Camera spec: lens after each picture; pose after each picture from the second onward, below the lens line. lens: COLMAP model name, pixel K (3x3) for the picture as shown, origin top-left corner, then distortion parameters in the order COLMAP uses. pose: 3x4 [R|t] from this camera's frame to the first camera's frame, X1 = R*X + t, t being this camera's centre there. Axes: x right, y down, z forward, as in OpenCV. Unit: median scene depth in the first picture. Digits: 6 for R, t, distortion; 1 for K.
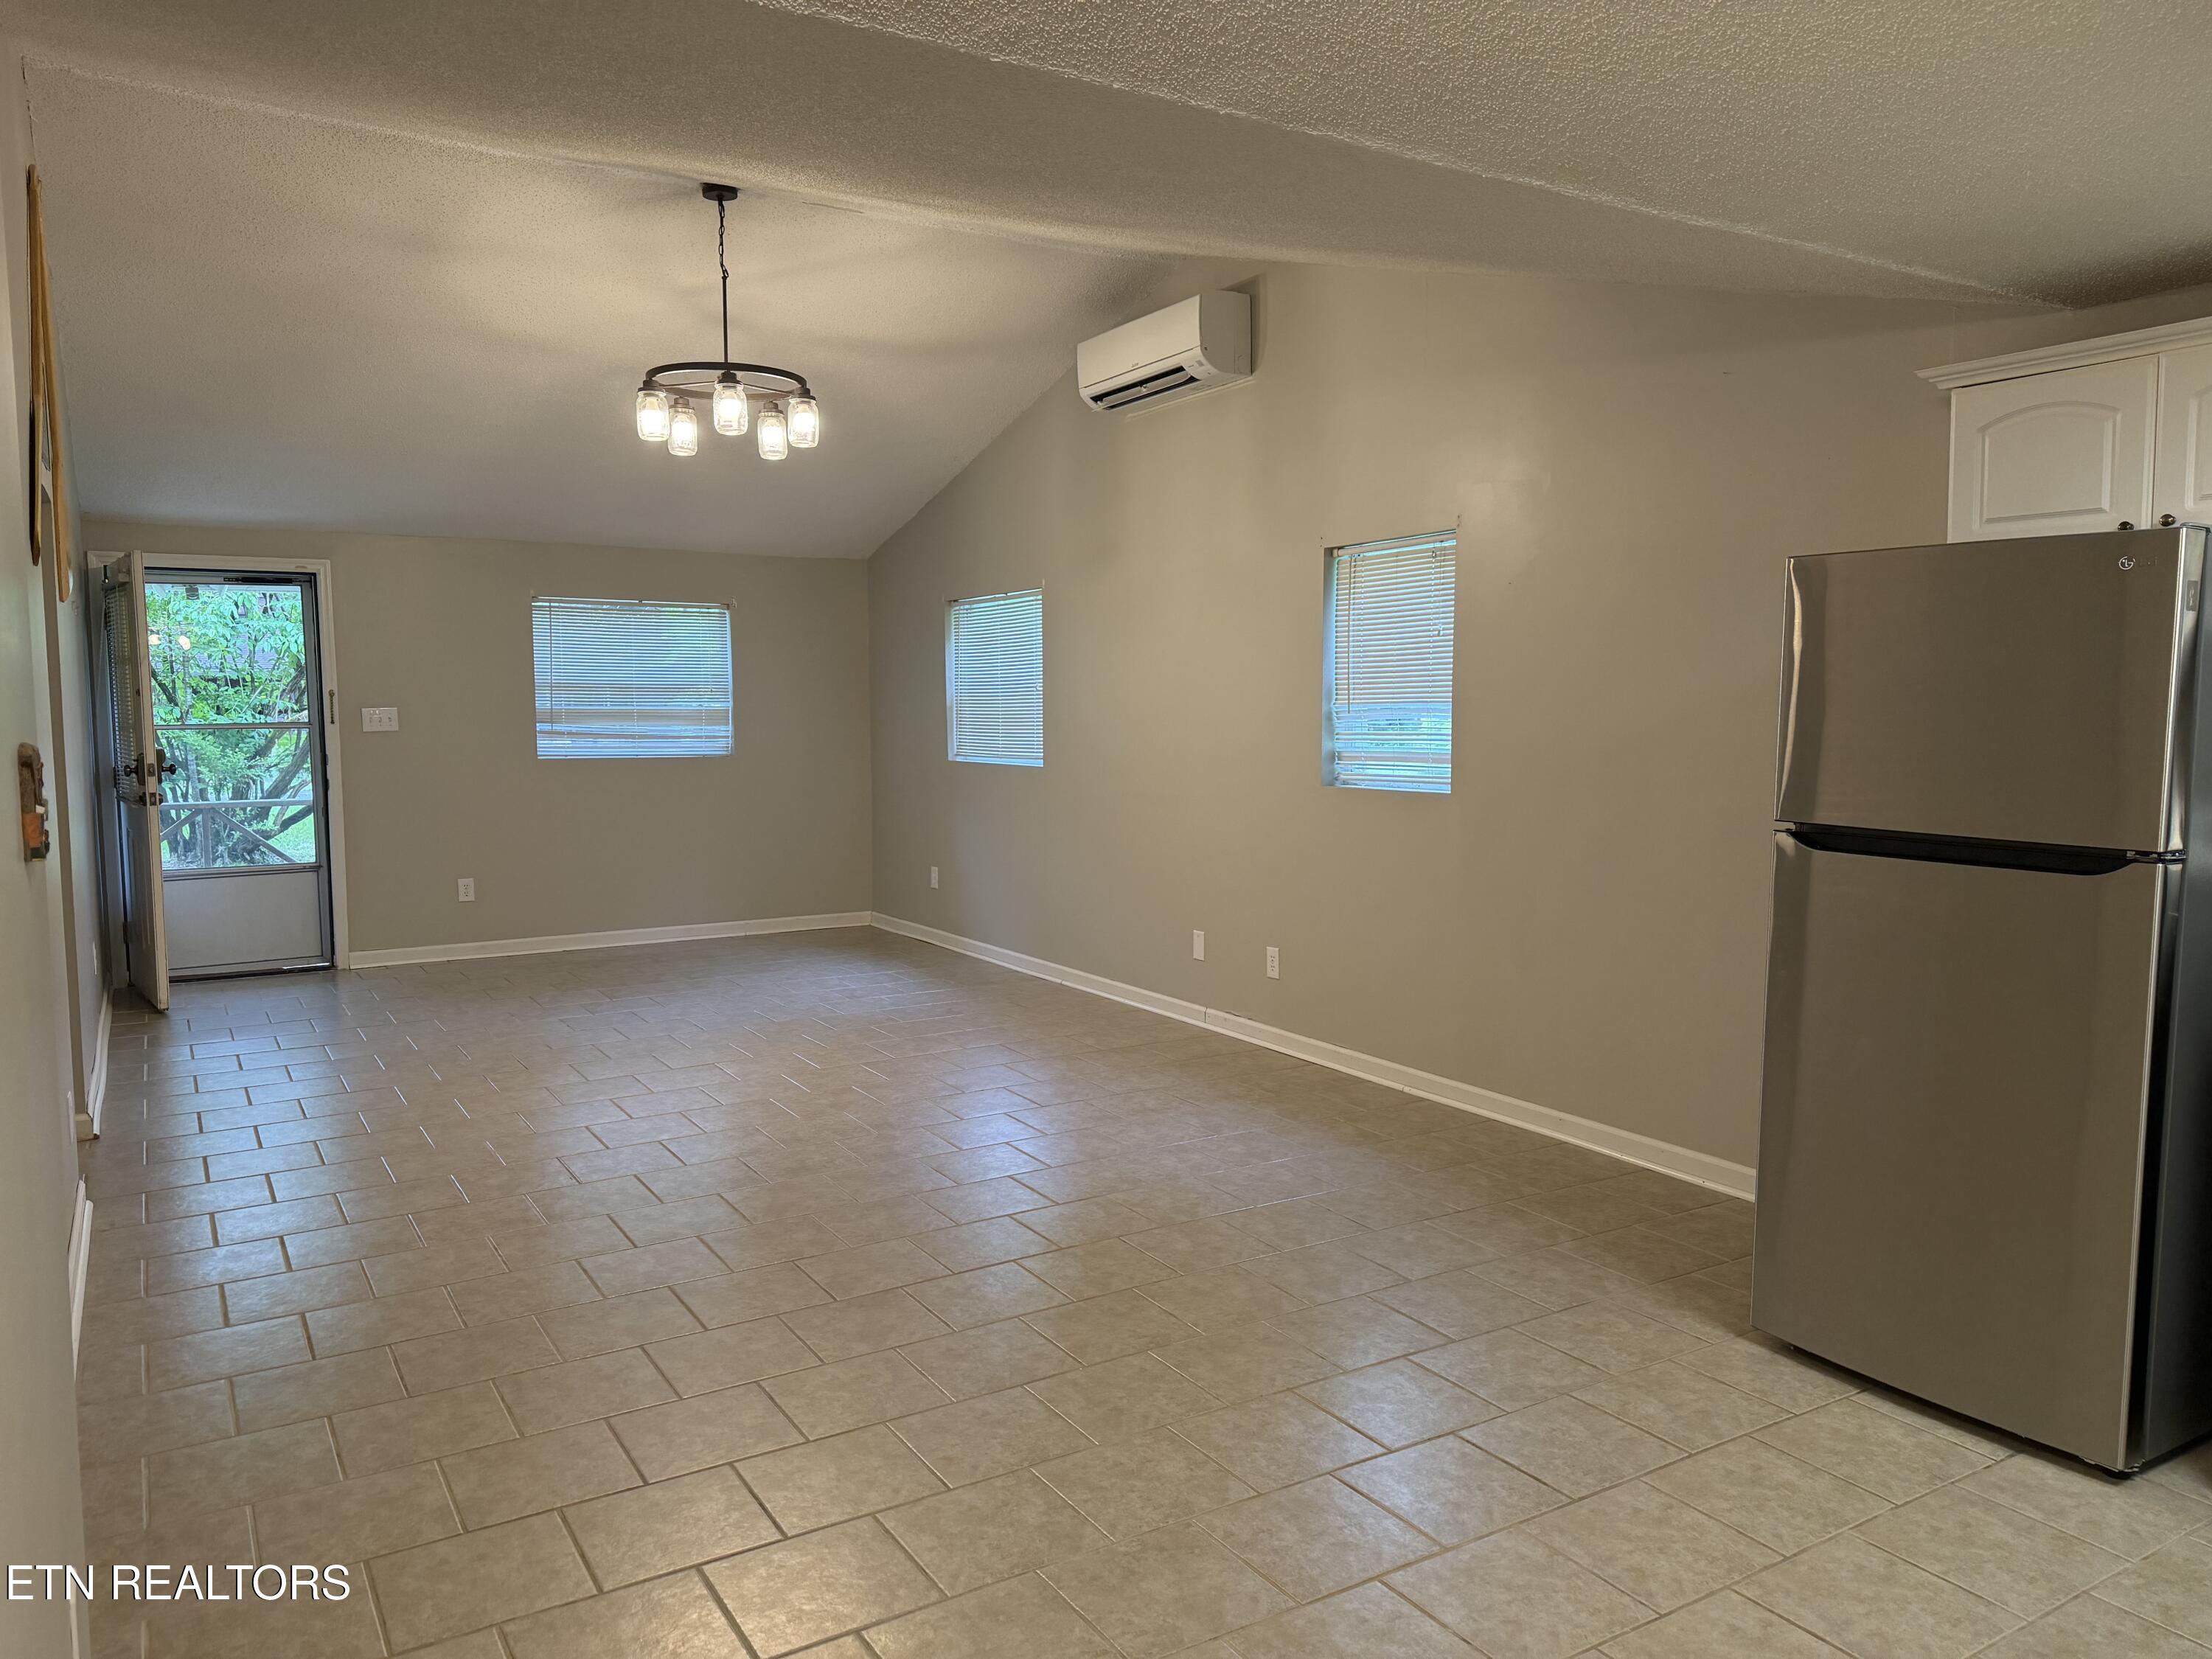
lens RADIAL K [[1659.6, 0, 1096.9], [0, 1659.6, 843.8], [0, 0, 1]] dist [0.259167, -0.386903]
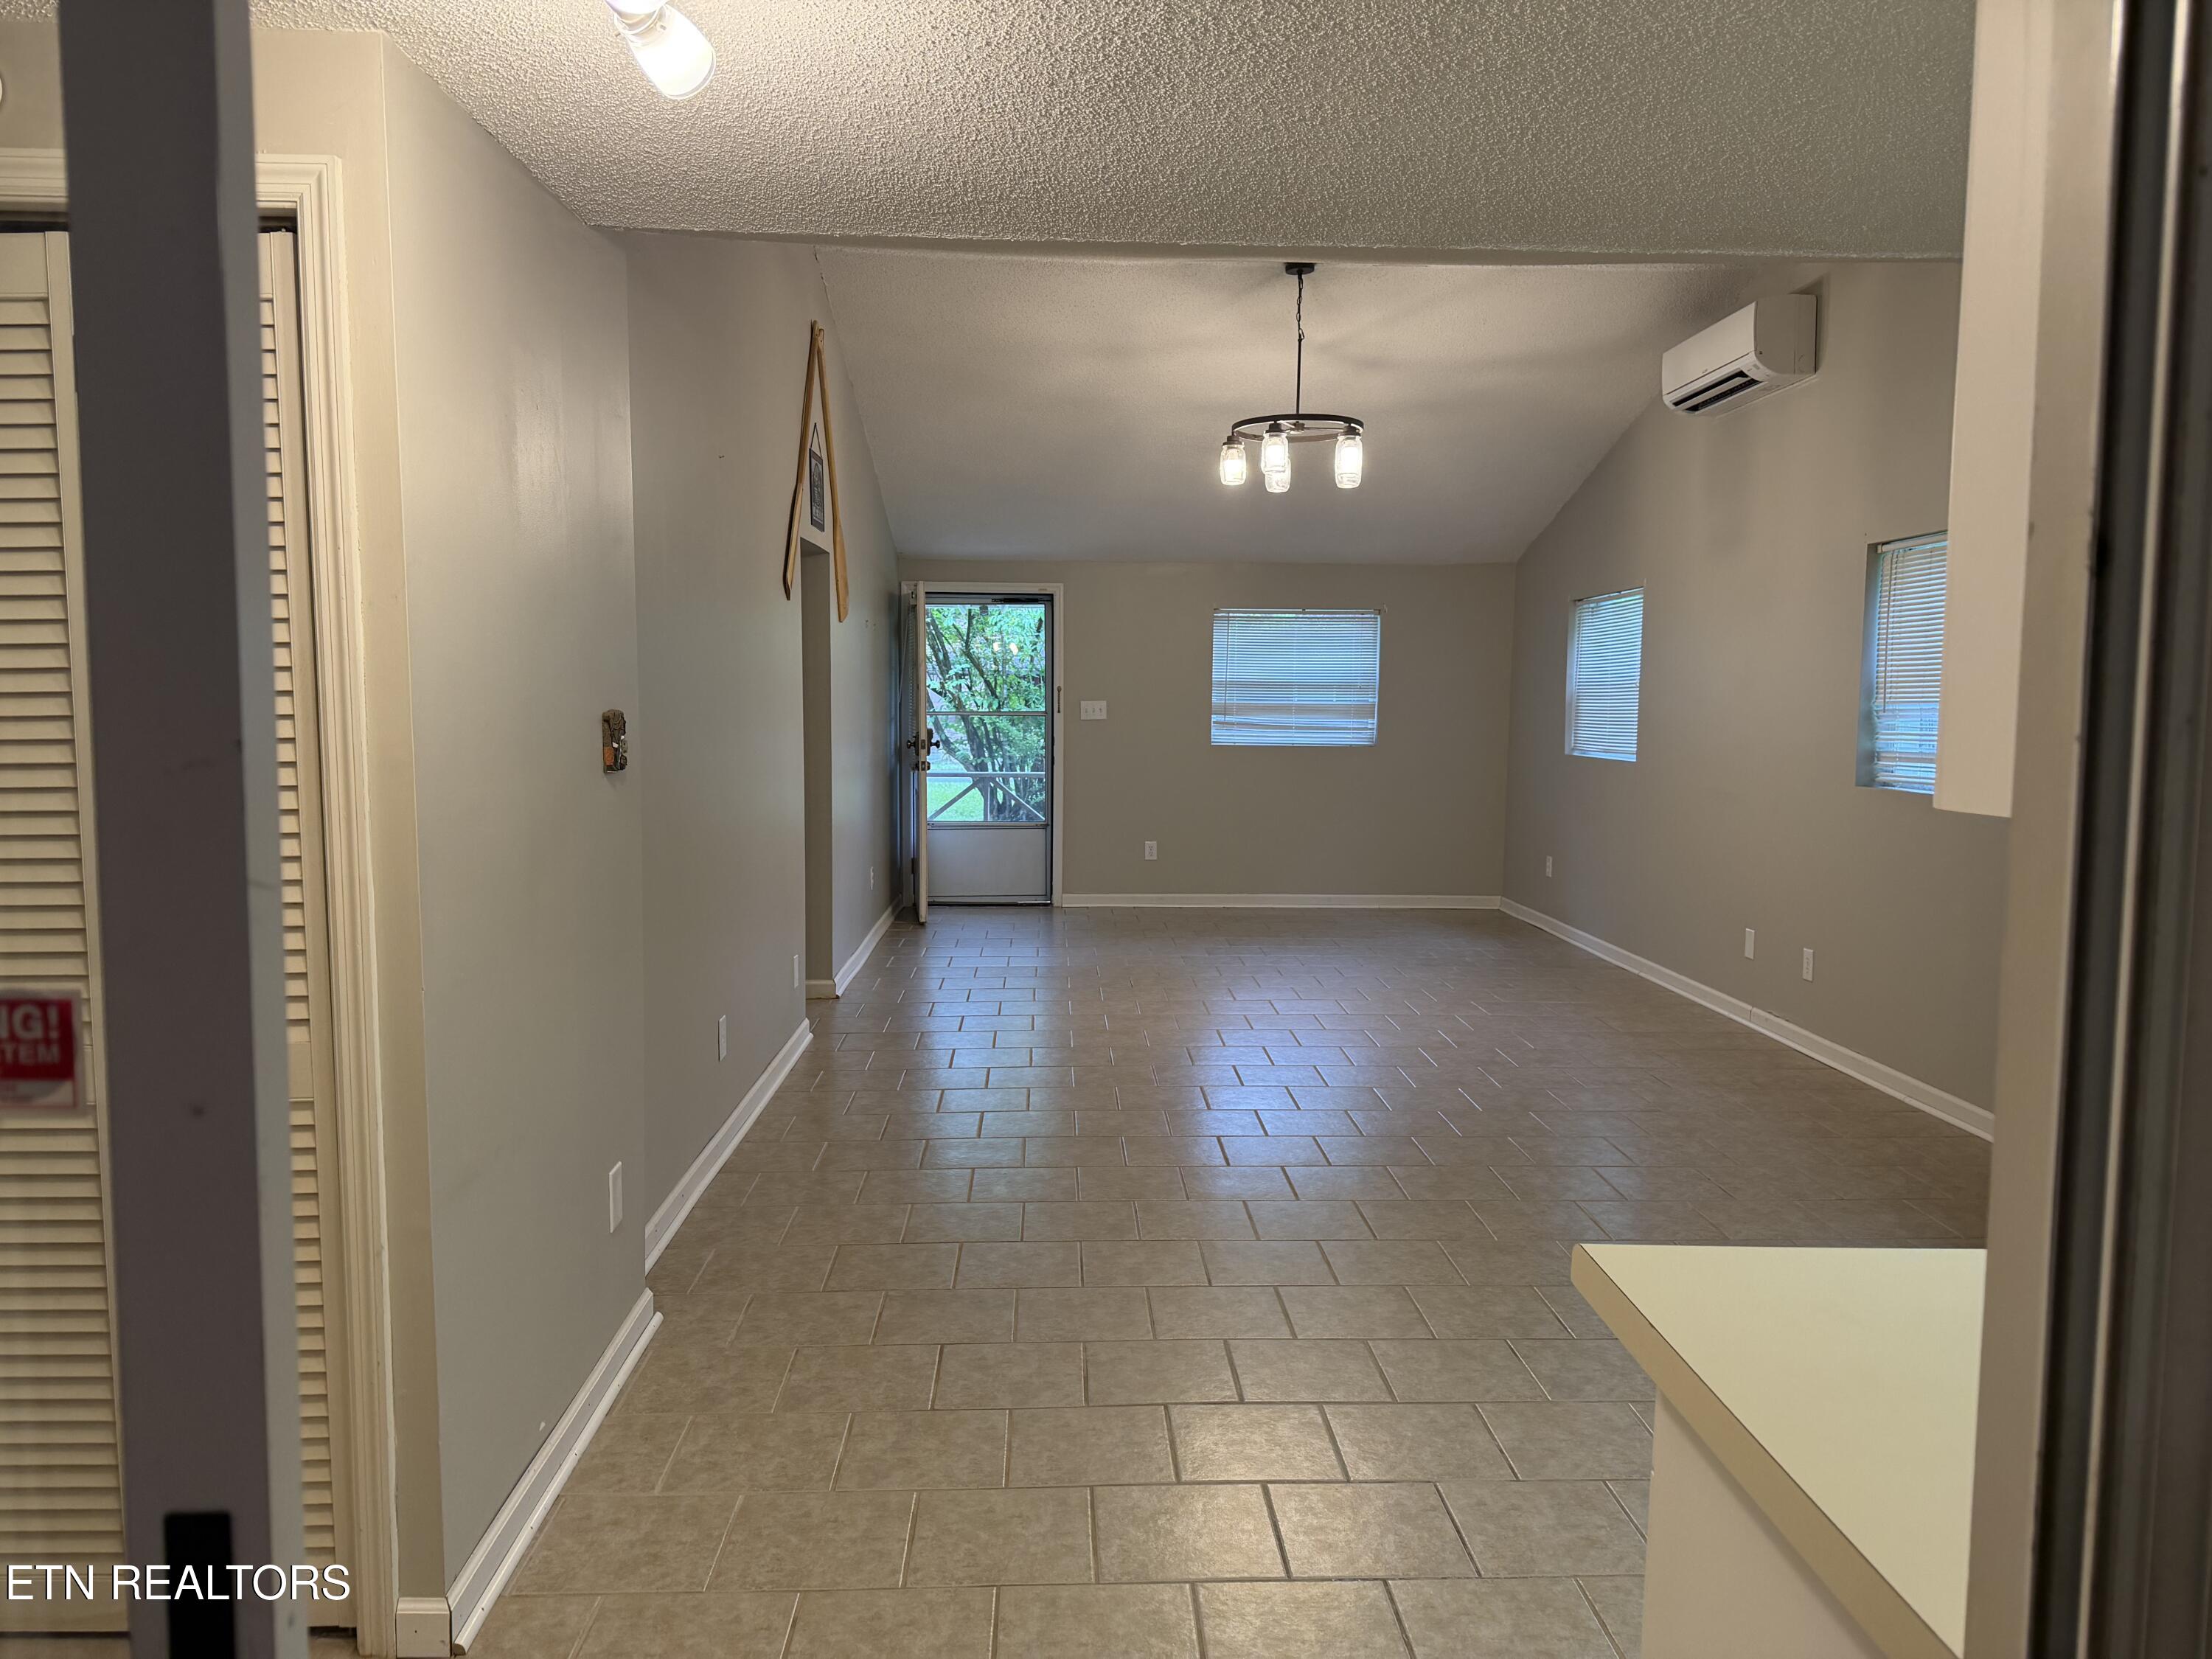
lens RADIAL K [[1659.6, 0, 1096.9], [0, 1659.6, 843.8], [0, 0, 1]] dist [0.259167, -0.386903]
pose [[0.884202, 0.056764, -0.463644, 0.161016], [-0.056111, 0.998309, 0.015215, 0.006688], [0.463723, 0.012563, 0.885891, -0.076130]]
